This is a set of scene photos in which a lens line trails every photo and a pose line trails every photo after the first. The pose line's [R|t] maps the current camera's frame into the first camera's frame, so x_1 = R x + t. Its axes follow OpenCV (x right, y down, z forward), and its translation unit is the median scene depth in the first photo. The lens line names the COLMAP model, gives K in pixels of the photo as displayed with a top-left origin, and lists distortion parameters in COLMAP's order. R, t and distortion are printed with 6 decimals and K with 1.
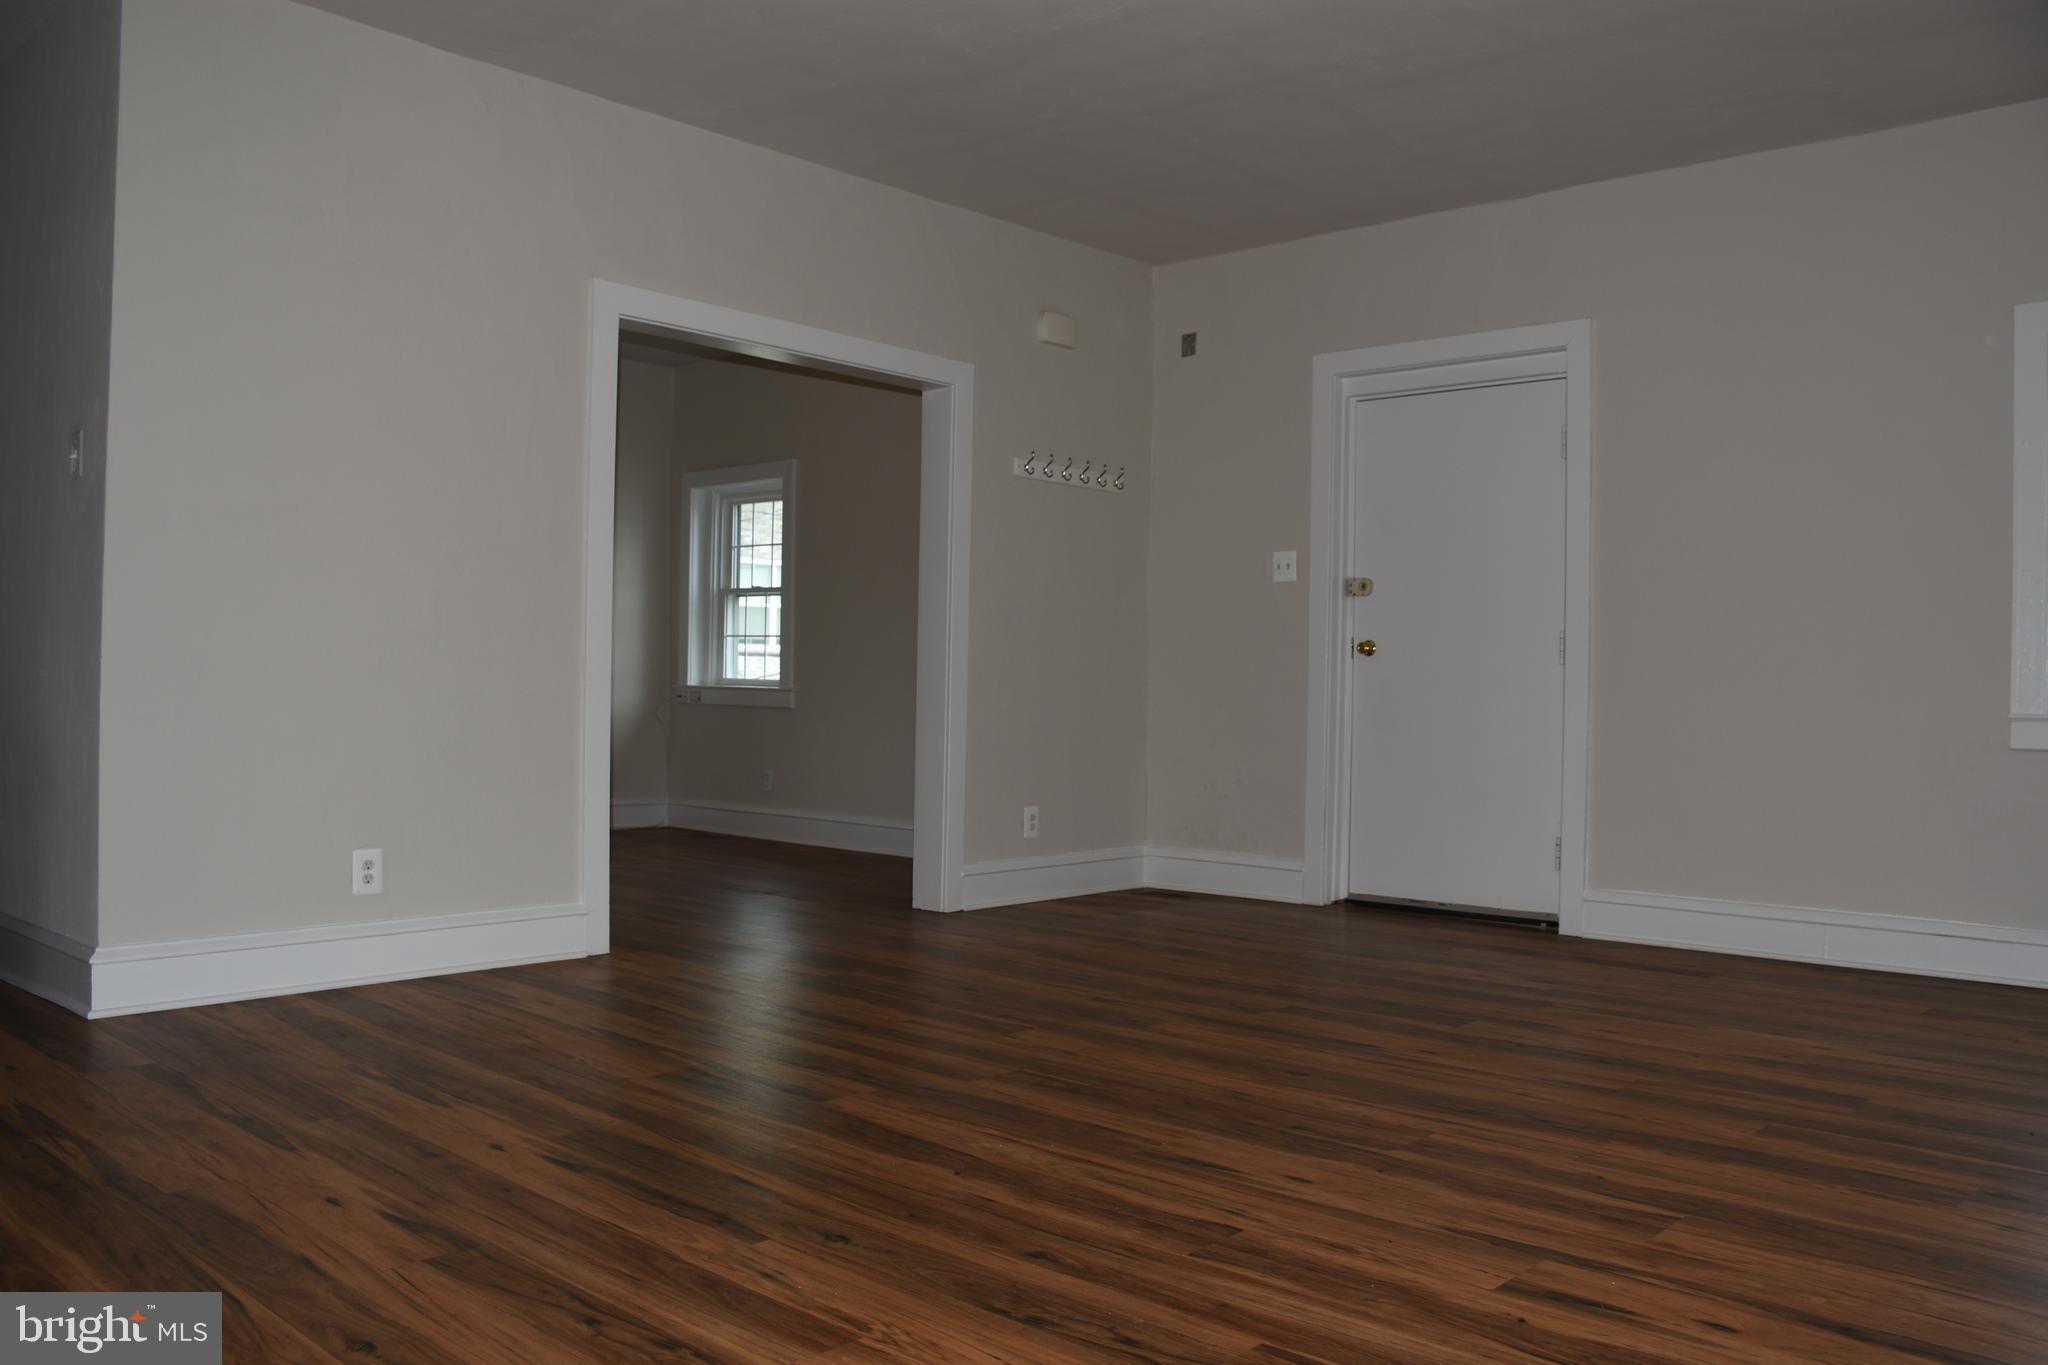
lens RADIAL K [[1621.8, 0, 1010.8], [0, 1621.8, 677.7], [0, 0, 1]] dist [-0.114077, 0.072833]
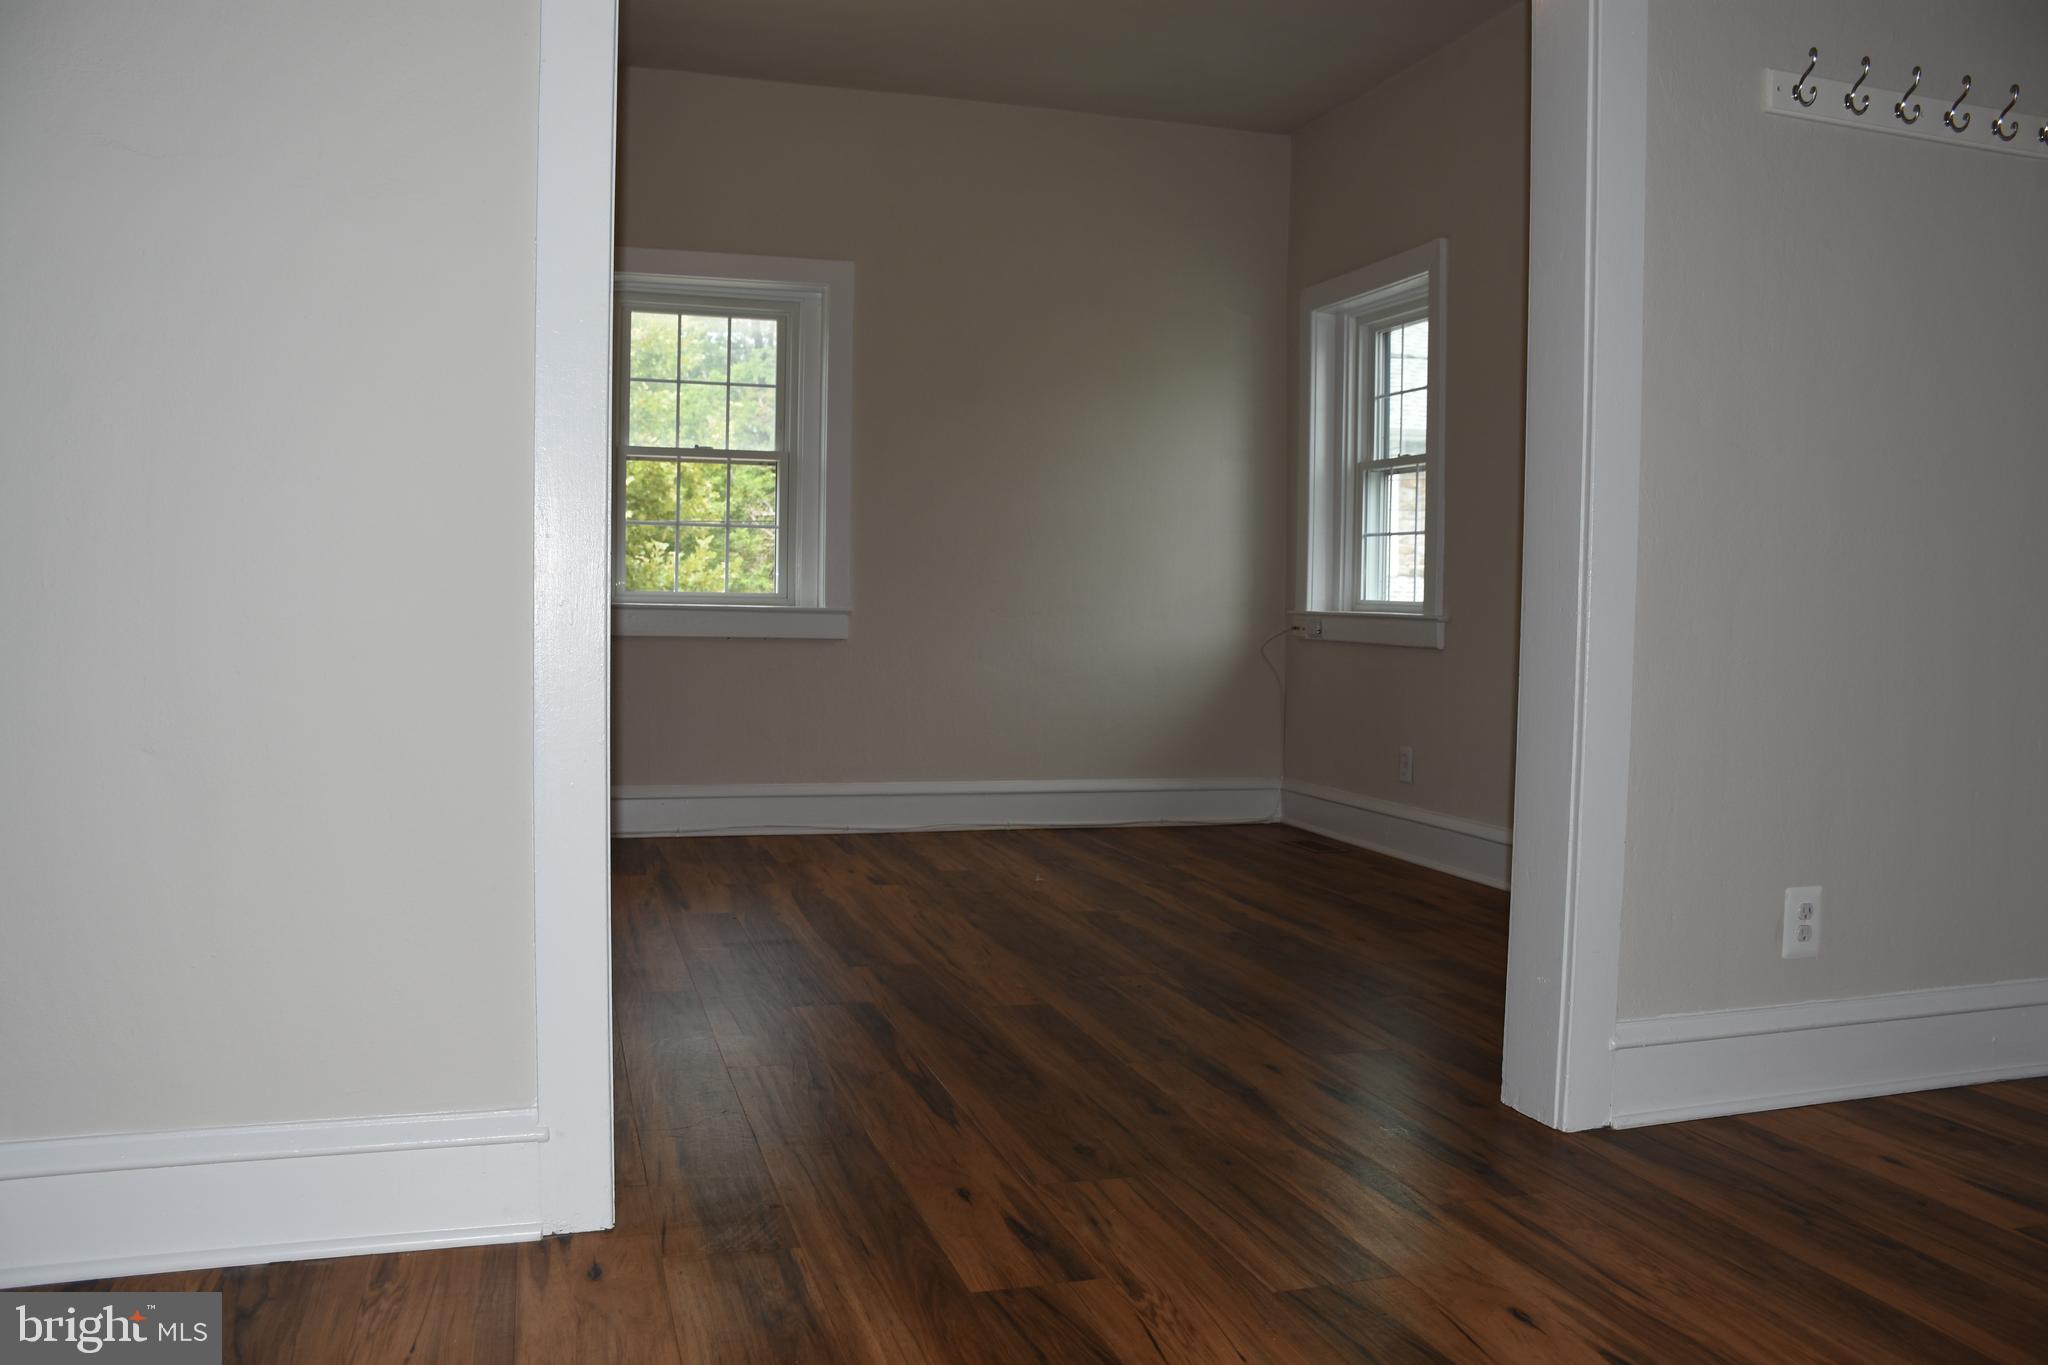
lens RADIAL K [[1621.8, 0, 1040.5], [0, 1621.8, 678.2], [0, 0, 1]] dist [-0.114077, 0.072833]
pose [[0.872652, 0.021619, -0.487863, 0.027696], [-0.000890, 0.999088, 0.042681, 0.003983], [0.488341, -0.036811, 0.871876, 0.368601]]
